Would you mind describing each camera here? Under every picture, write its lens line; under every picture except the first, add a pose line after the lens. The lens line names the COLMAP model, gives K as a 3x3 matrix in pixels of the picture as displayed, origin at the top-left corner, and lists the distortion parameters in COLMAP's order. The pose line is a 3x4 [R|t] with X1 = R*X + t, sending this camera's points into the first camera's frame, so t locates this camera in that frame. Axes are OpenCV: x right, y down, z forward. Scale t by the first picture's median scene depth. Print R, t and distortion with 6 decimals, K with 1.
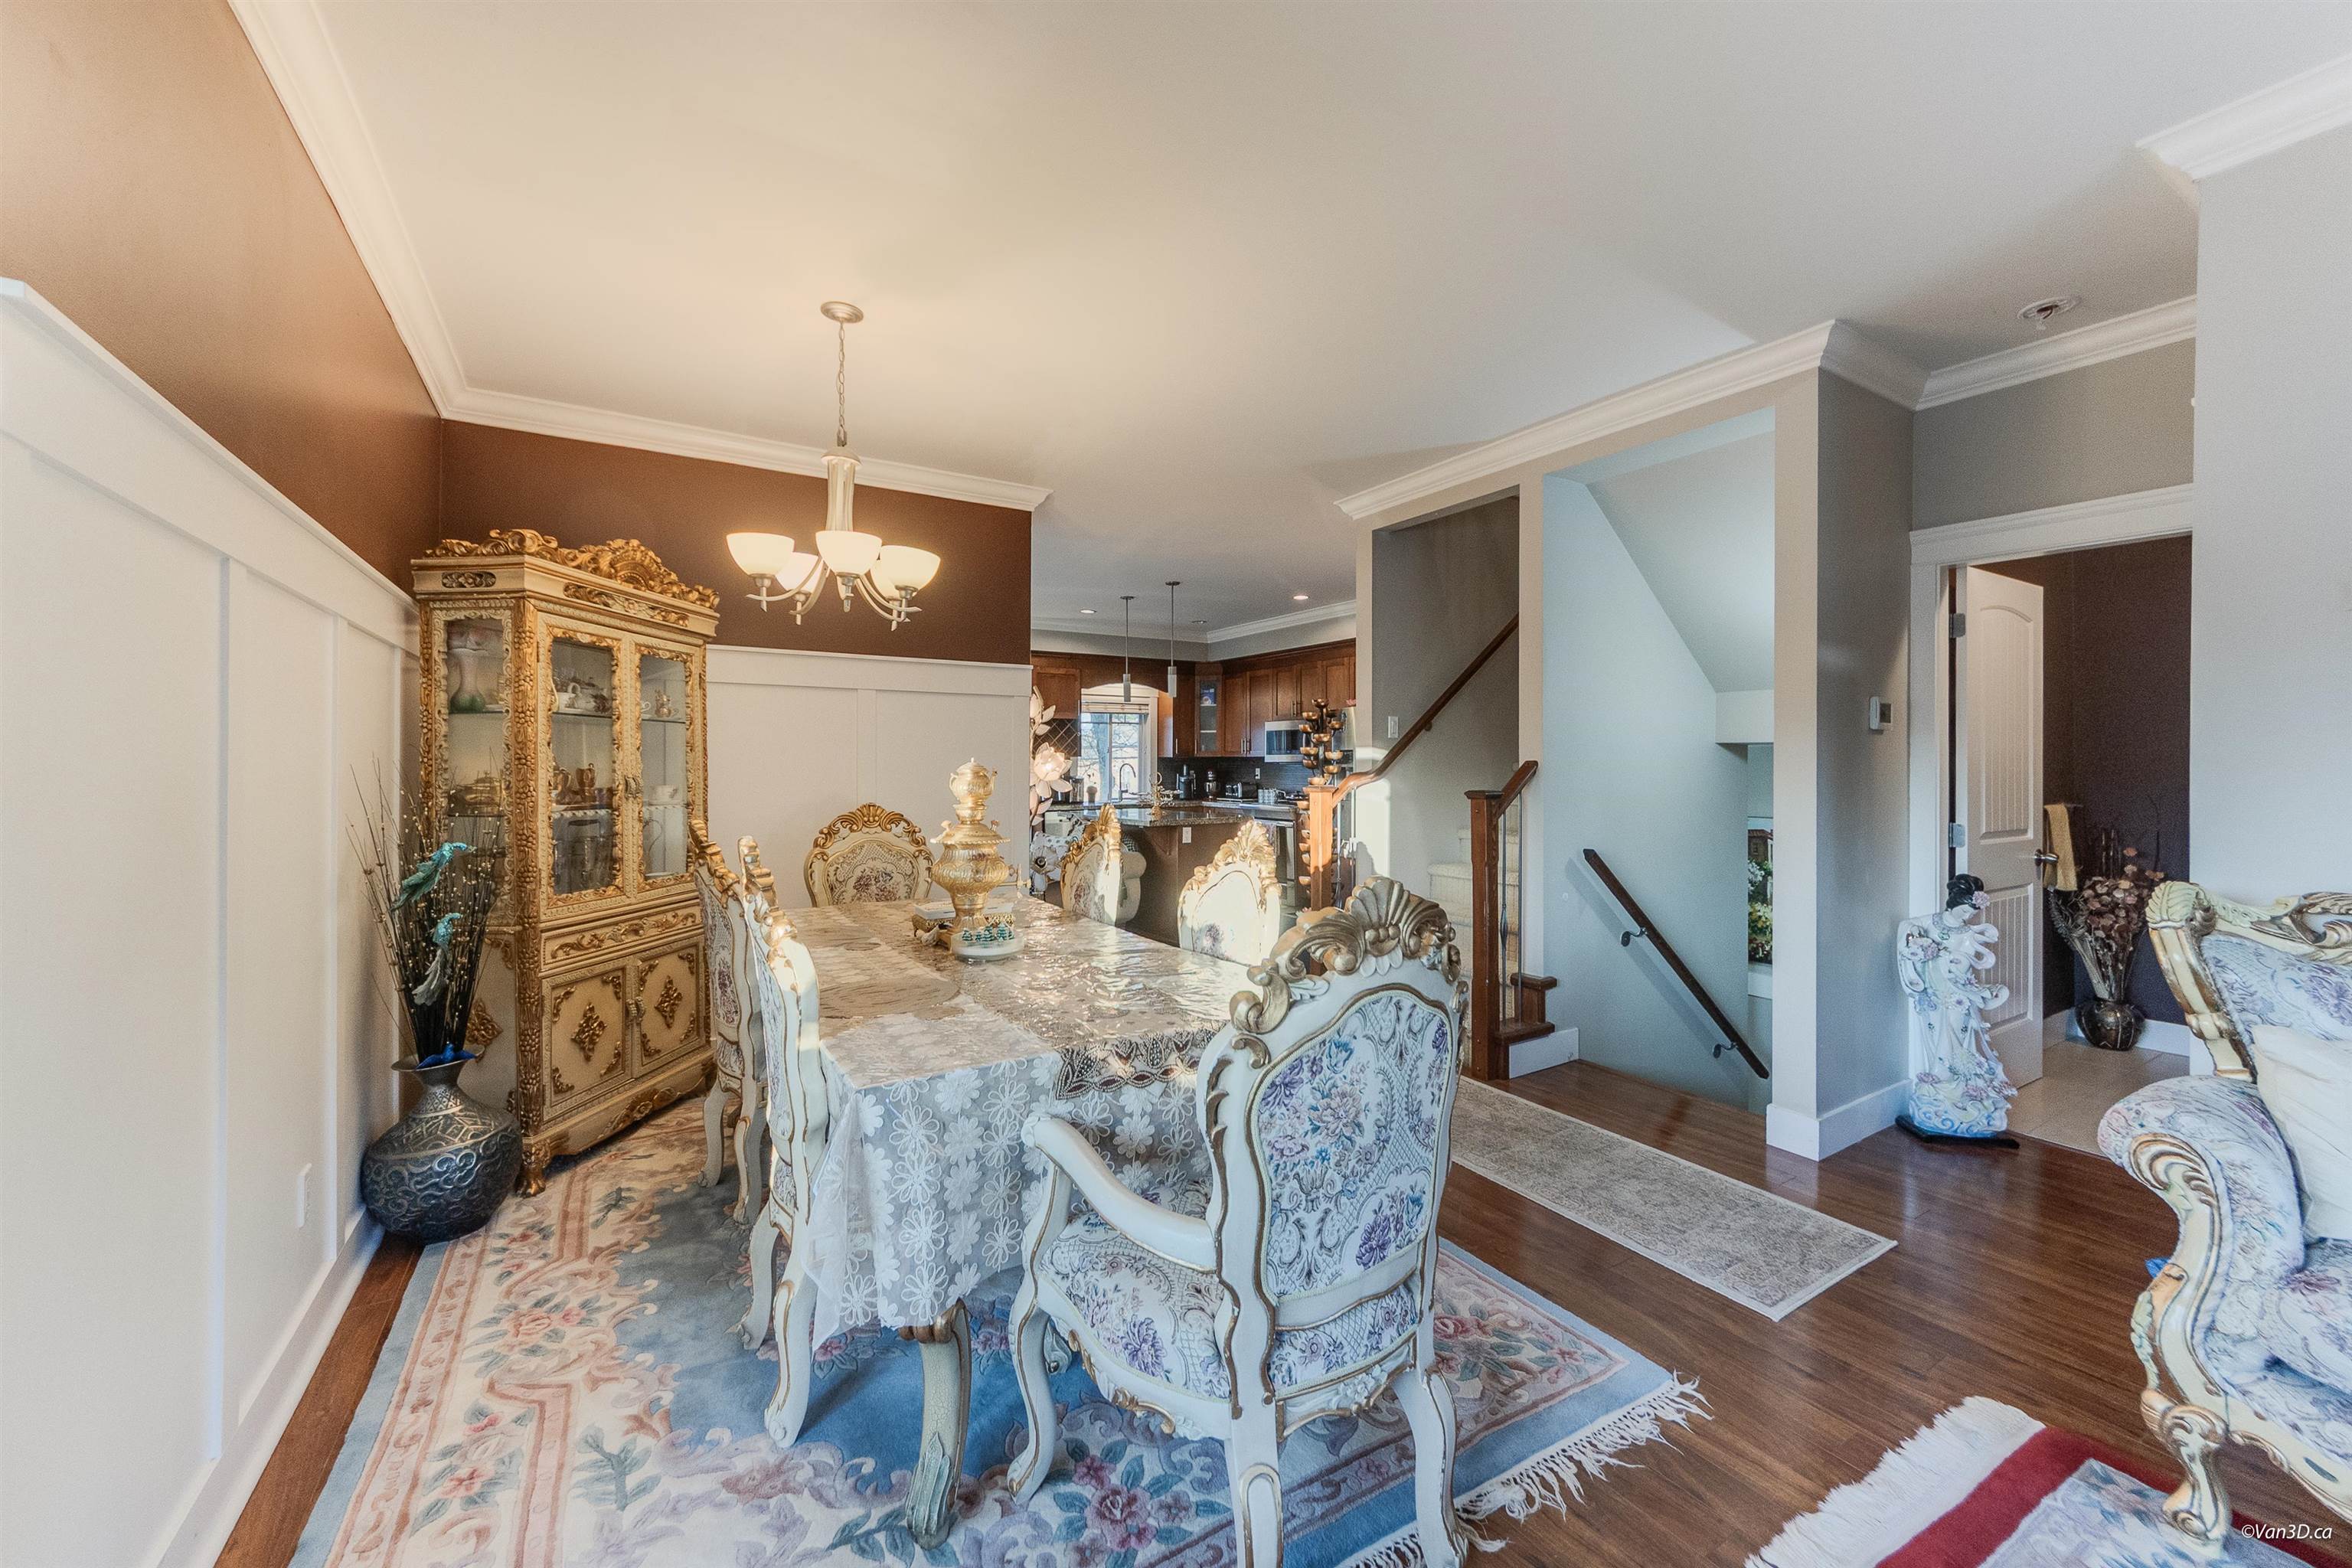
lens RADIAL K [[917.0, 0, 1174.1], [0, 917.0, 767.7], [0, 0, 1]] dist [-0.000734, -0.000039]
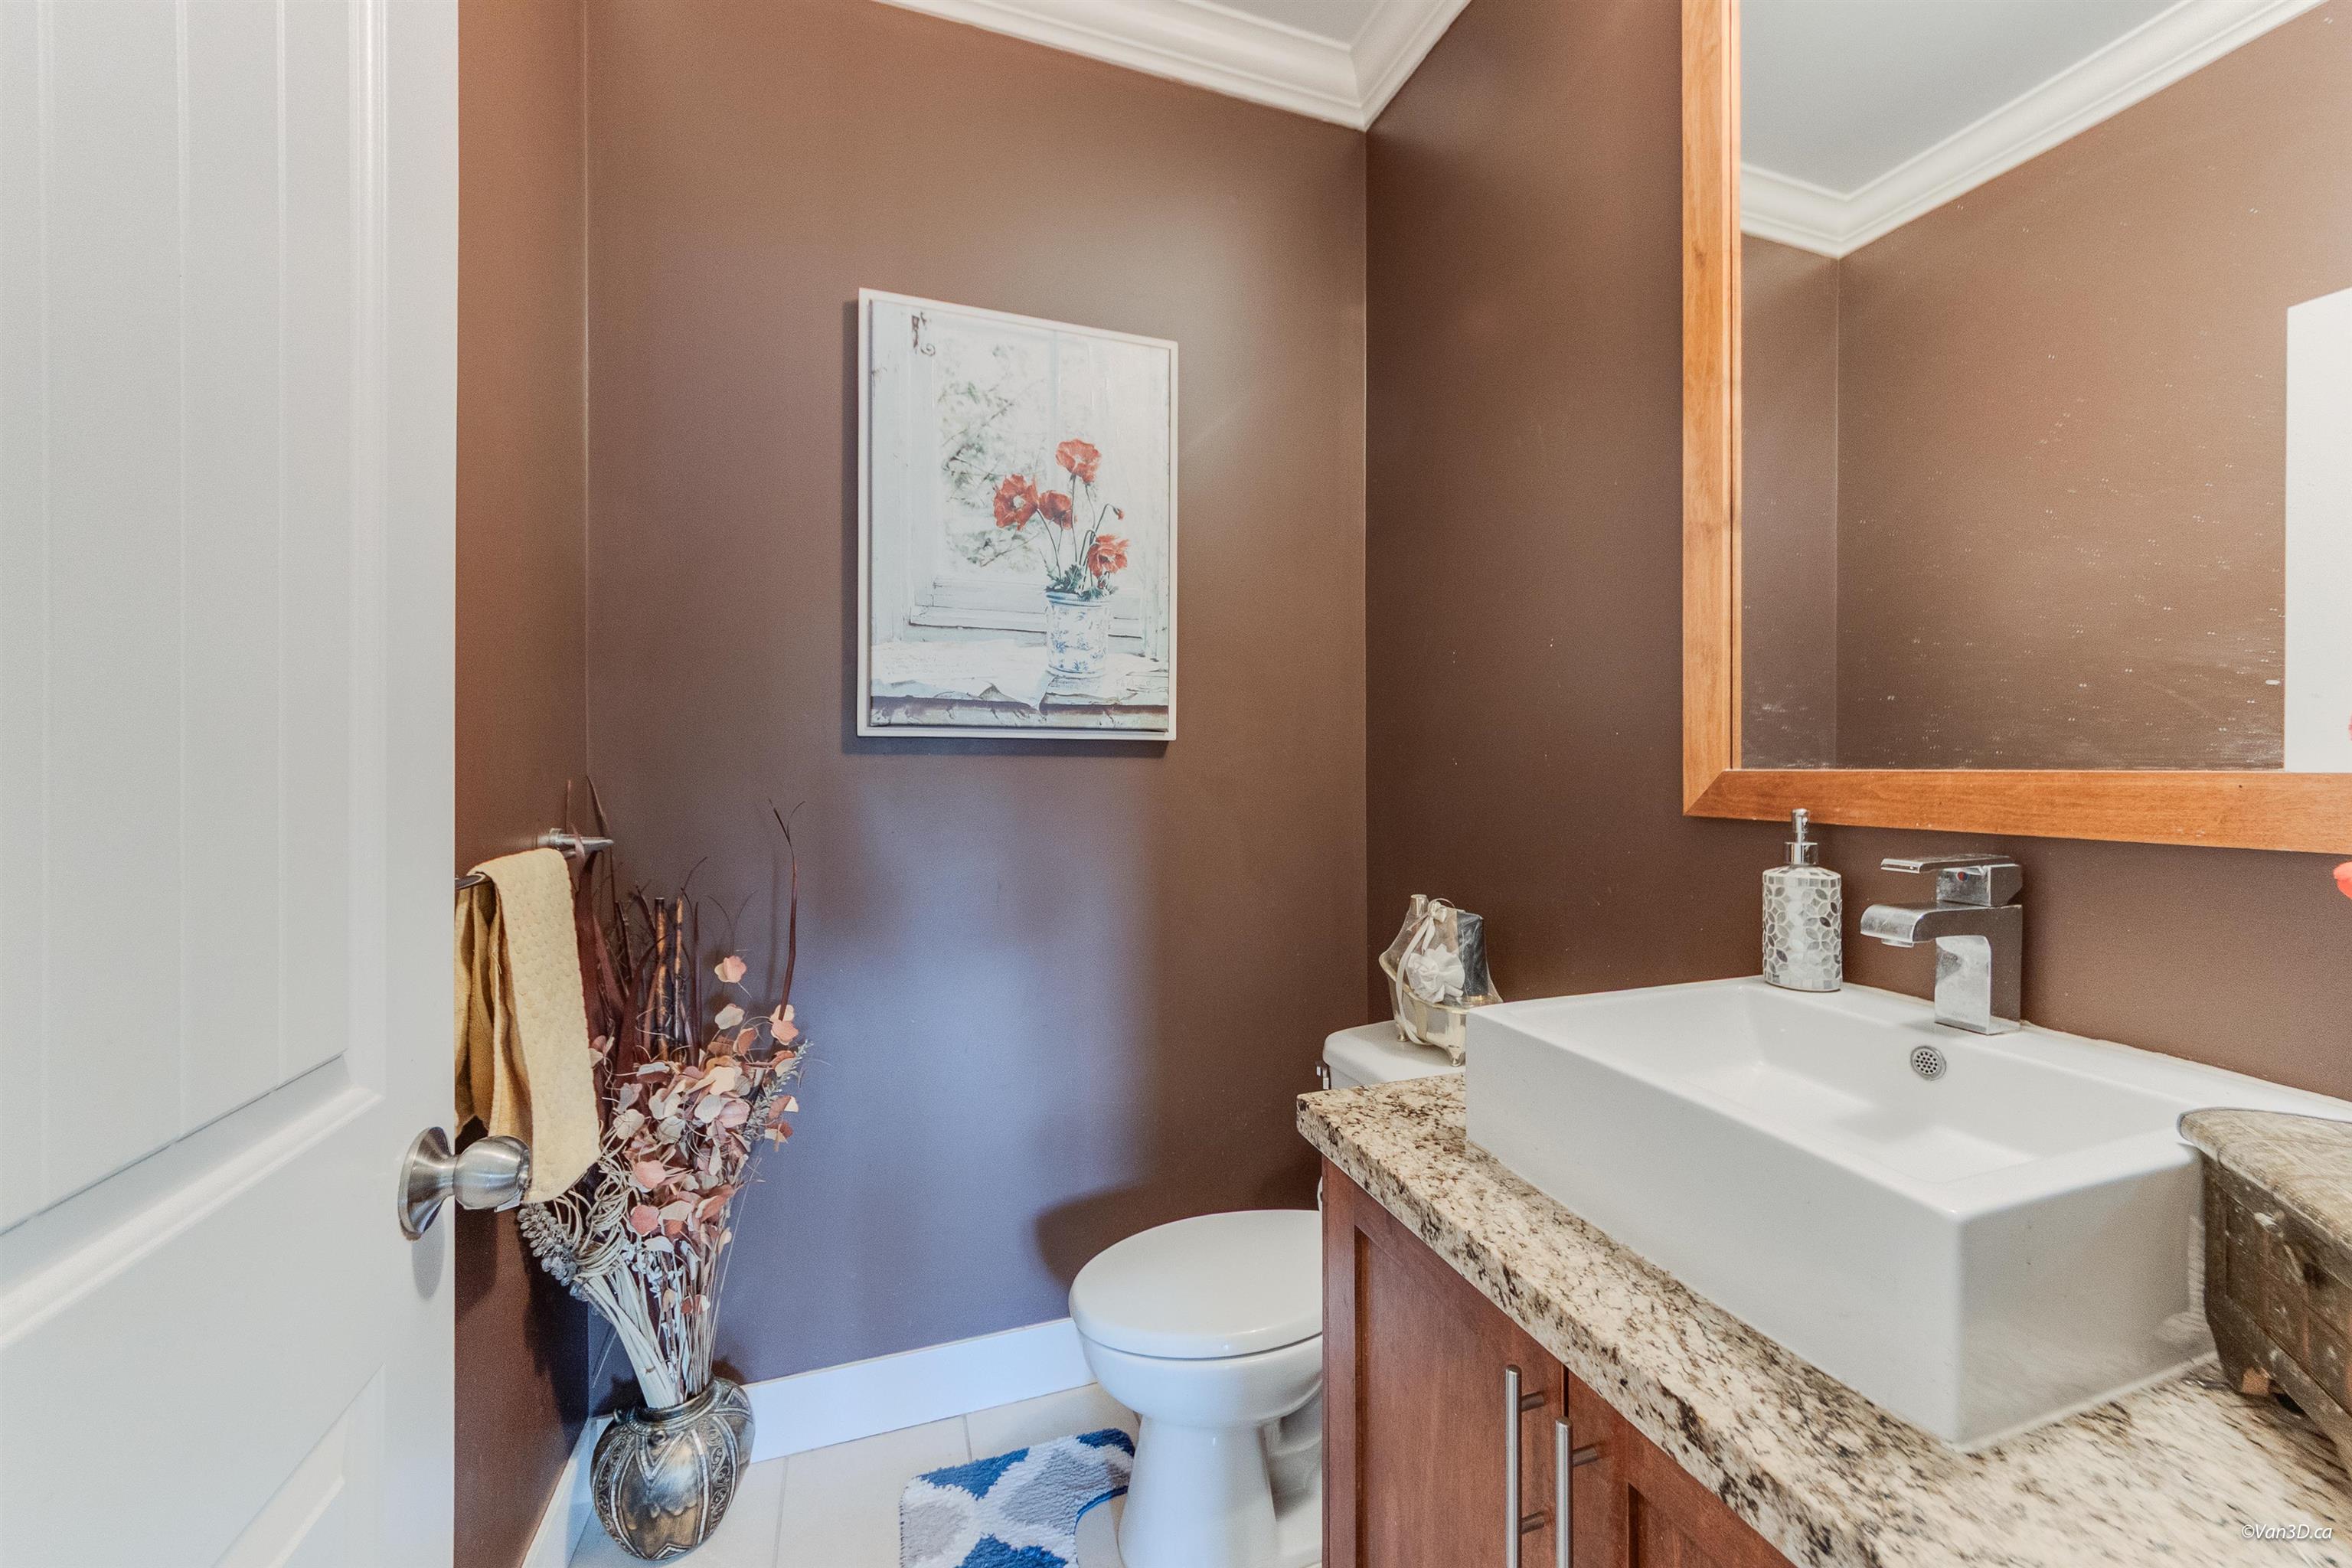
lens RADIAL K [[917.0, 0, 1187.8], [0, 917.0, 778.4], [0, 0, 1]] dist [-0.000734, -0.000039]
pose [[0.197986, -0.000760, 0.980205, 0.739238], [0.008371, 0.999965, -0.000916, 0.023882], [-0.980169, 0.008387, 0.197985, 0.760095]]
